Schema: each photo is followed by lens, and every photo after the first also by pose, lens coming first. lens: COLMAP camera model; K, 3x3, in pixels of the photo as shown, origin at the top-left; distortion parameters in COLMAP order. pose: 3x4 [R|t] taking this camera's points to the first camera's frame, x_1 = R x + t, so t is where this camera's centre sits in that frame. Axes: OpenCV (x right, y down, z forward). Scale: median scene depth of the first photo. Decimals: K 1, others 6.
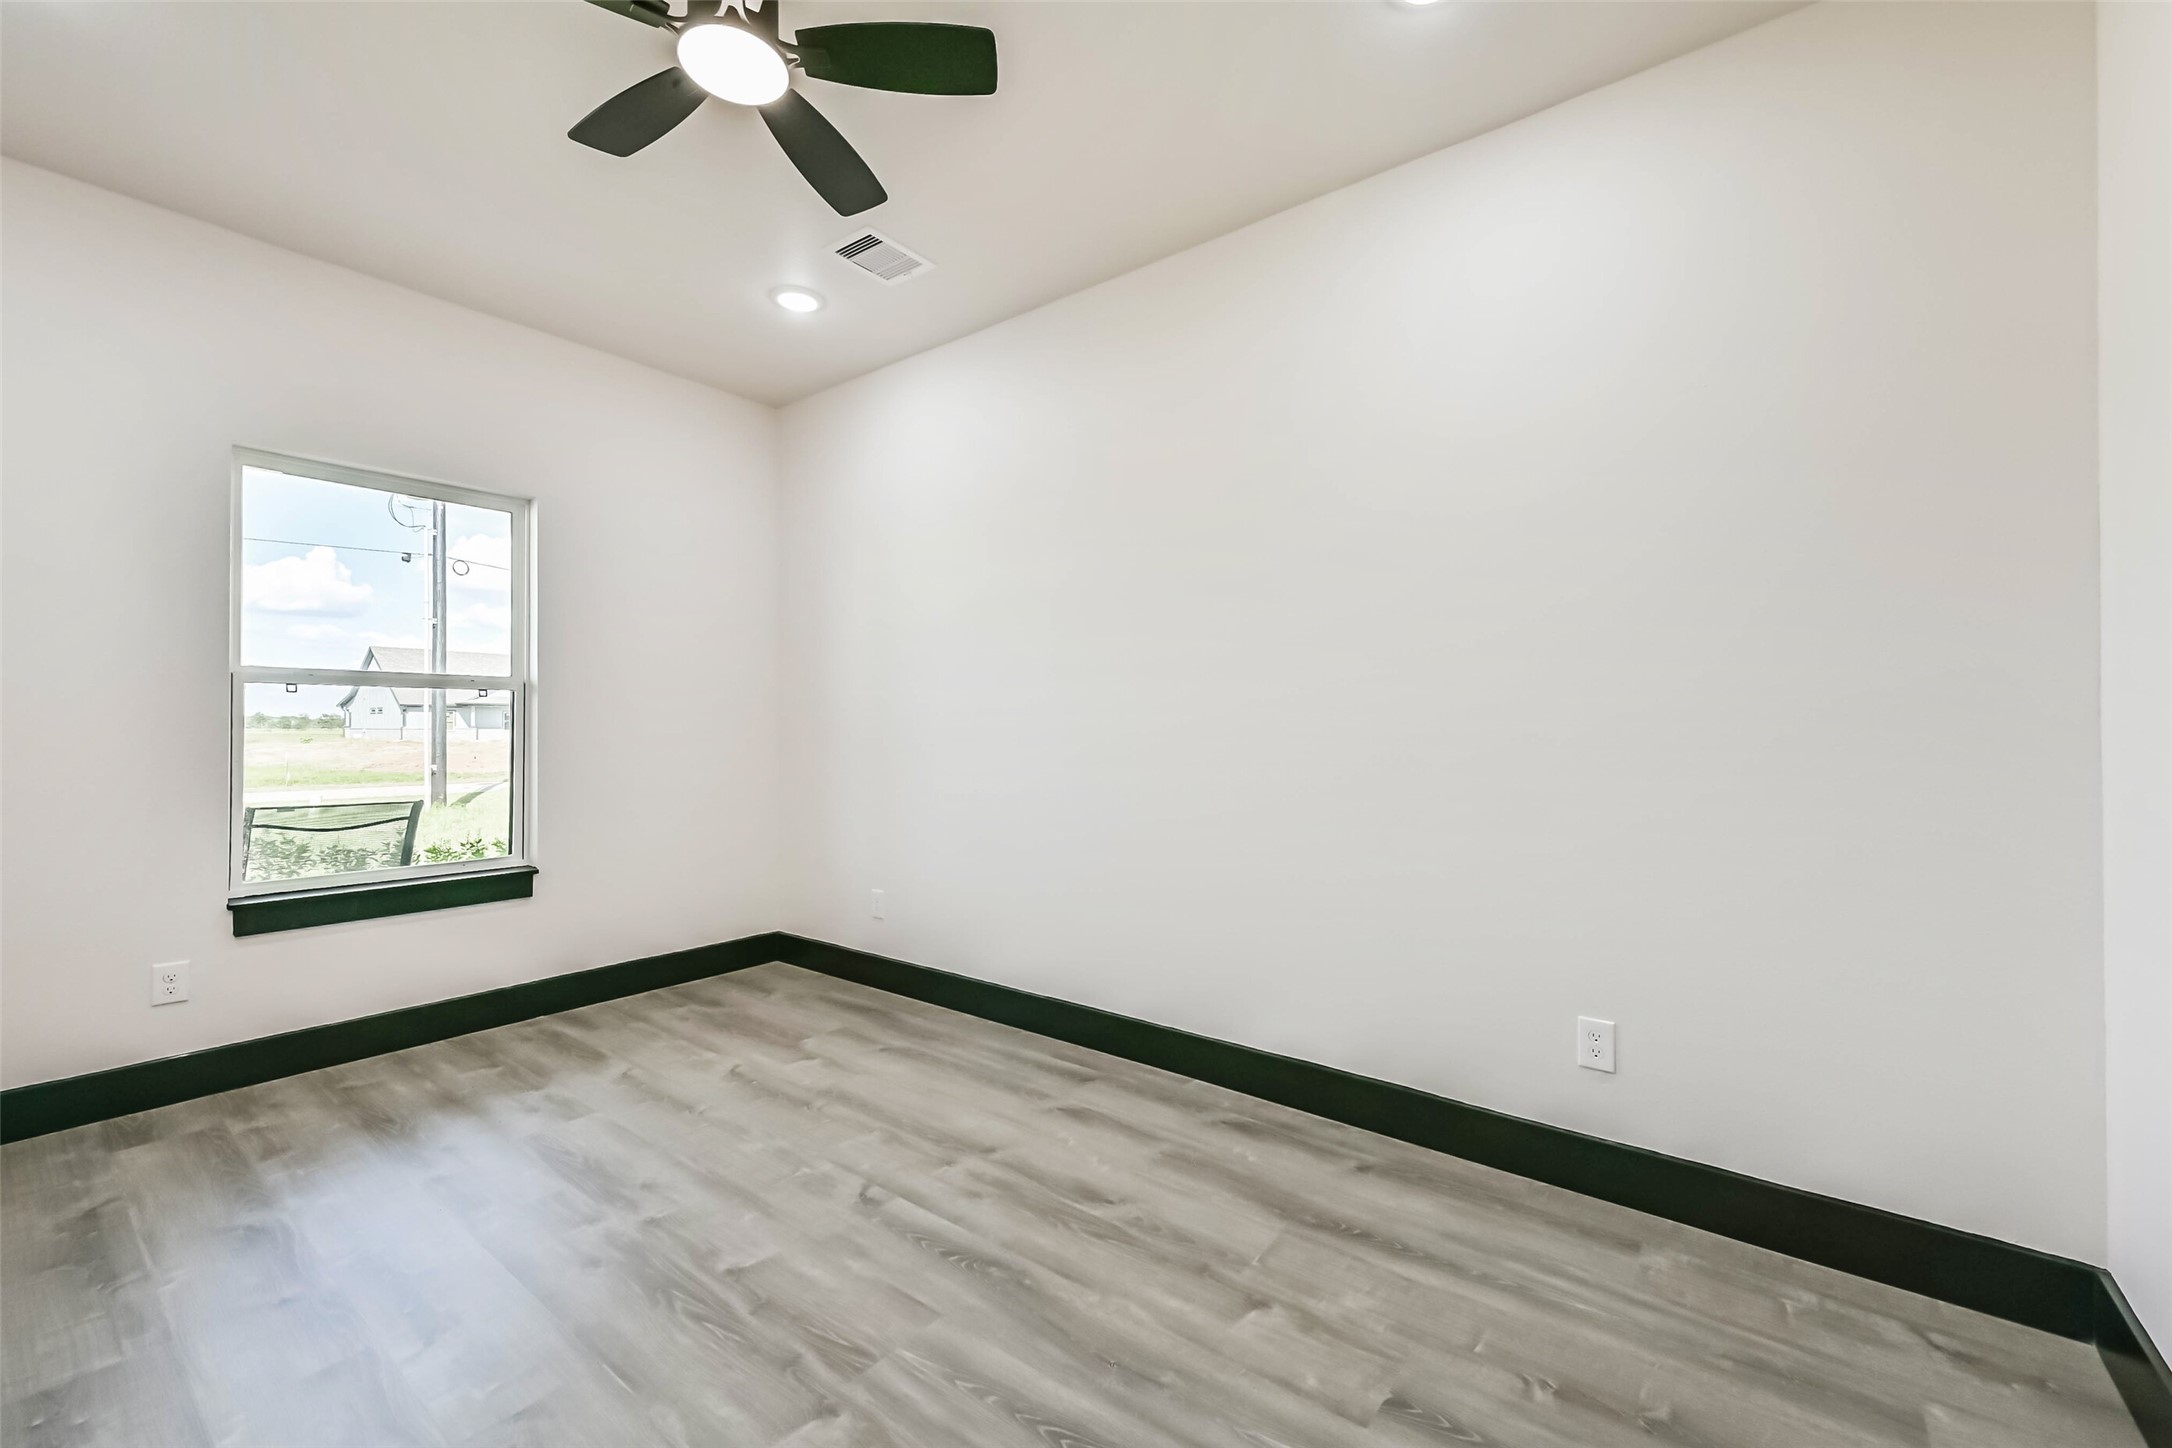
lens RADIAL K [[864.2, 0, 1083.5], [0, 864.2, 726.9], [0, 0, 1]] dist [-0.000252, 0.000283]
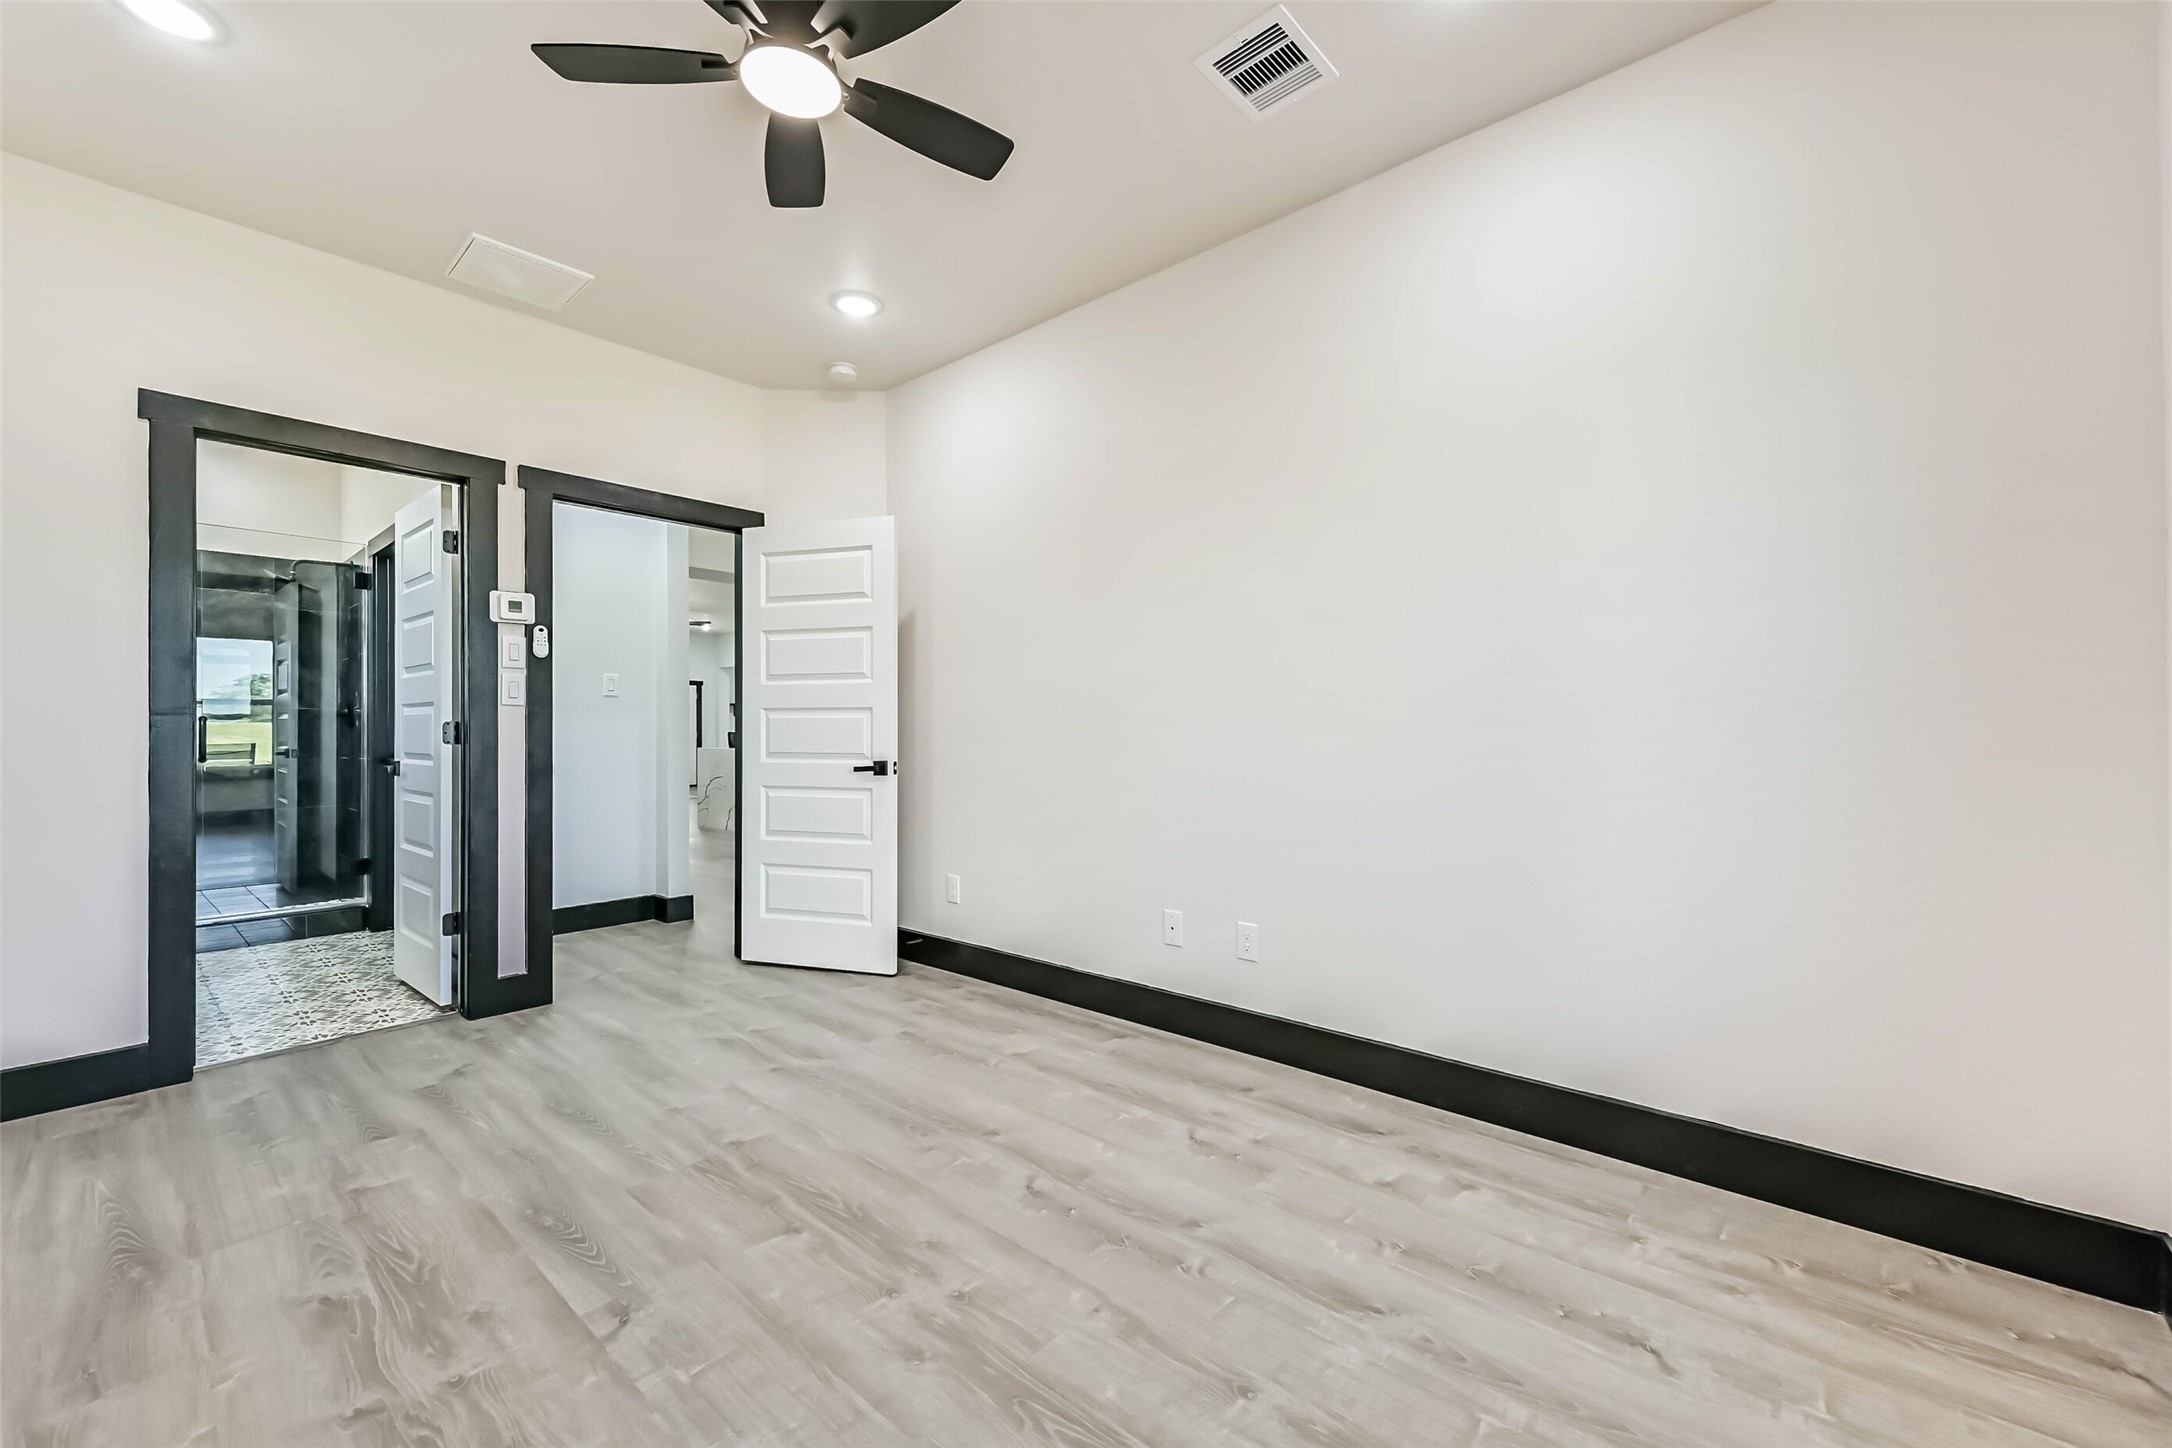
lens RADIAL K [[864.2, 0, 1084.9], [0, 864.2, 727.7], [0, 0, 1]] dist [-0.000252, 0.000283]
pose [[-0.998001, -0.000501, 0.063200, -0.770825], [-0.000860, 0.999984, -0.005647, 0.037557], [-0.063196, -0.005690, -0.997985, 1.897438]]
